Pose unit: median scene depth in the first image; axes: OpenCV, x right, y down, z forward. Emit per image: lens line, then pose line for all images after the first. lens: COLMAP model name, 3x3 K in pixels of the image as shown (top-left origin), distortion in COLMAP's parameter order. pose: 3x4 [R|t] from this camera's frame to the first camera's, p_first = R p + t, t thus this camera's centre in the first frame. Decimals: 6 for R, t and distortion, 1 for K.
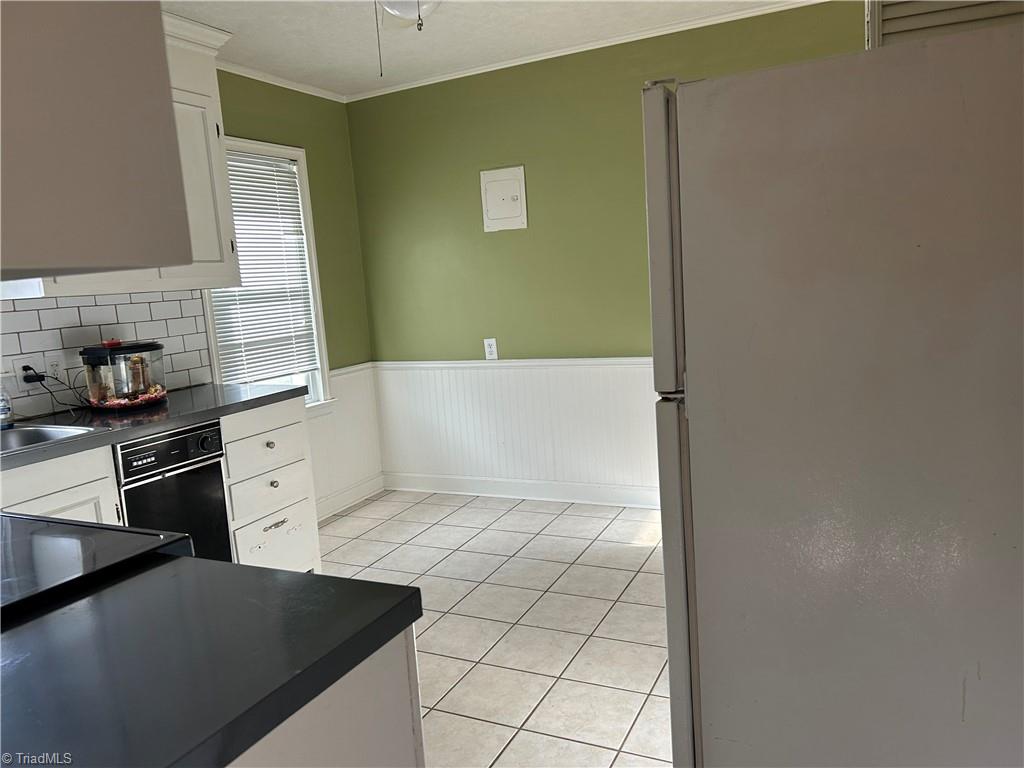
lens RADIAL K [[761.1, 0, 515.5], [0, 761.1, 393.0], [0, 0, 1]] dist [0.014956, -0.028785]
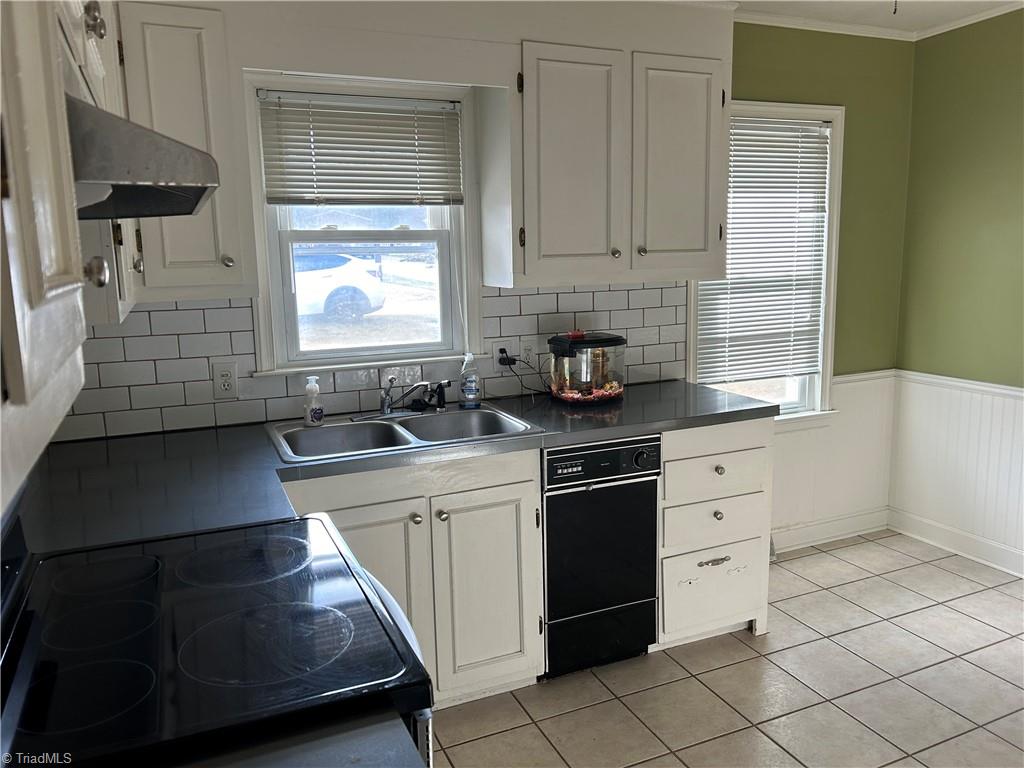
lens RADIAL K [[761.1, 0, 496.1], [0, 761.1, 374.2], [0, 0, 1]] dist [0.014956, -0.028785]
pose [[0.741901, 0.148253, -0.653915, 0.031599], [-0.122960, 0.988793, 0.084670, -0.070998], [0.659139, 0.017589, 0.751815, 0.169938]]
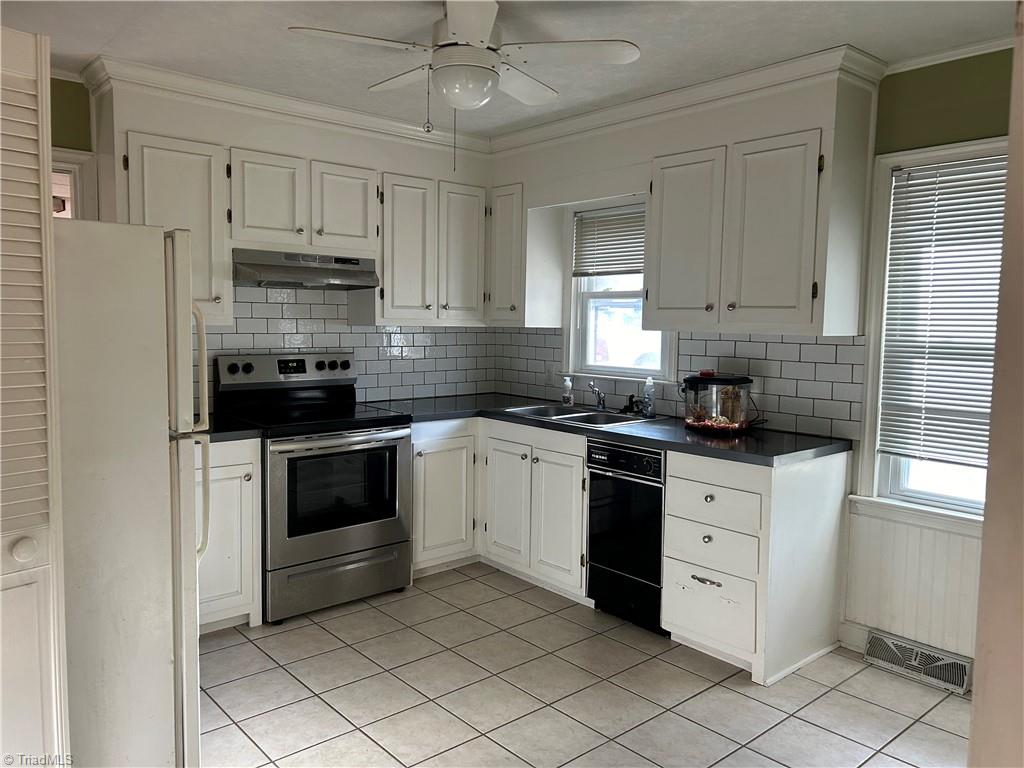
lens RADIAL K [[761.1, 0, 515.1], [0, 761.1, 378.7], [0, 0, 1]] dist [0.014956, -0.028785]
pose [[-0.416889, 0.127624, -0.899953, 0.566278], [-0.124143, 0.972822, 0.195465, -0.213048], [0.900440, 0.193210, -0.389715, 1.005833]]
